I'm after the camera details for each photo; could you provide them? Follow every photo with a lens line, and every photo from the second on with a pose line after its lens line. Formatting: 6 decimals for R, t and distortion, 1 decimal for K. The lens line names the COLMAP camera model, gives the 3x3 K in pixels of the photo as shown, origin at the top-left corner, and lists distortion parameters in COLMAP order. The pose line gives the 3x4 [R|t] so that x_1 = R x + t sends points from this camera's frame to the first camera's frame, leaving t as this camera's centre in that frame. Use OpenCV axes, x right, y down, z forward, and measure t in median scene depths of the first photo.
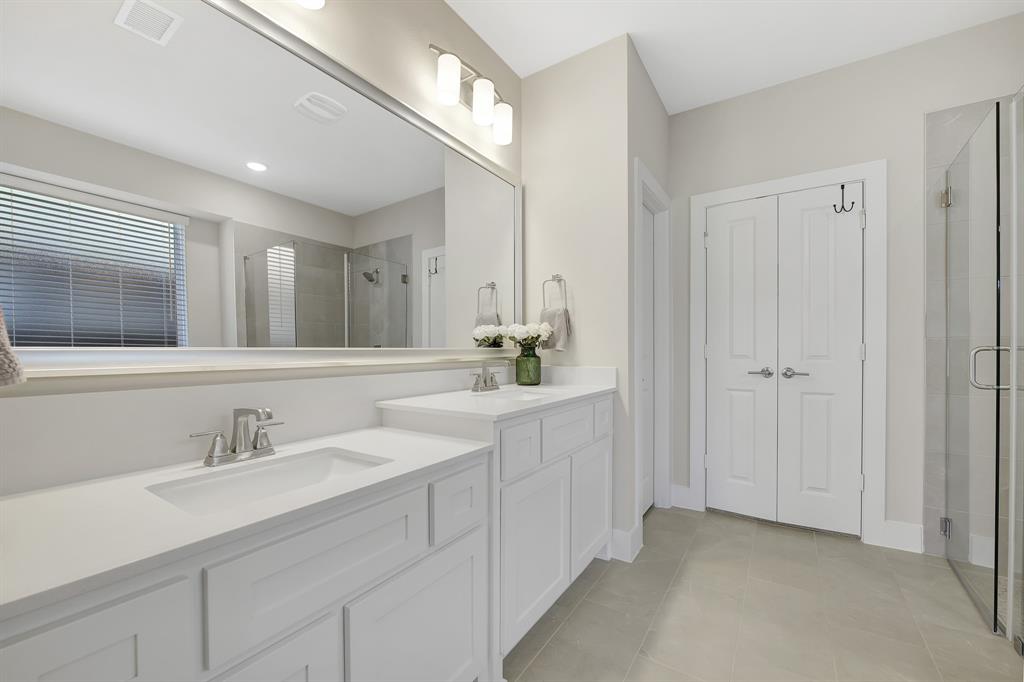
lens RADIAL K [[417.7, 0, 515.2], [0, 417.7, 343.4], [0, 0, 1]] dist [-0.011745, -0.000173]
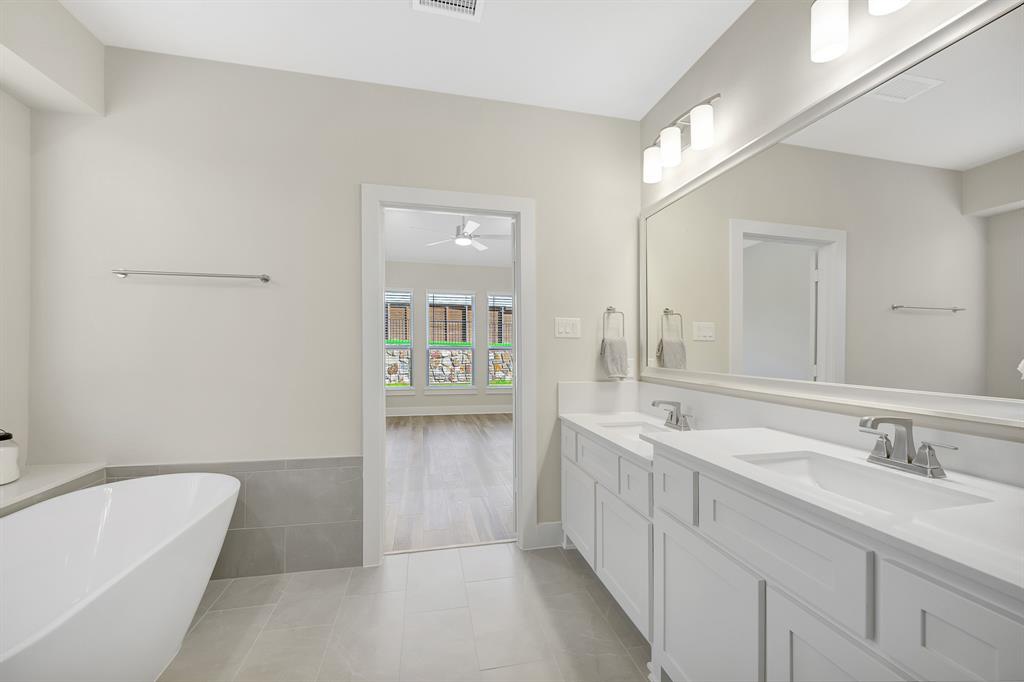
lens RADIAL K [[417.7, 0, 515.2], [0, 417.7, 343.4], [0, 0, 1]] dist [-0.011745, -0.000173]
pose [[-0.672773, -0.002118, -0.739846, 0.921064], [0.001332, 0.999991, -0.004074, -0.030224], [0.739848, -0.003726, -0.672764, 1.266261]]
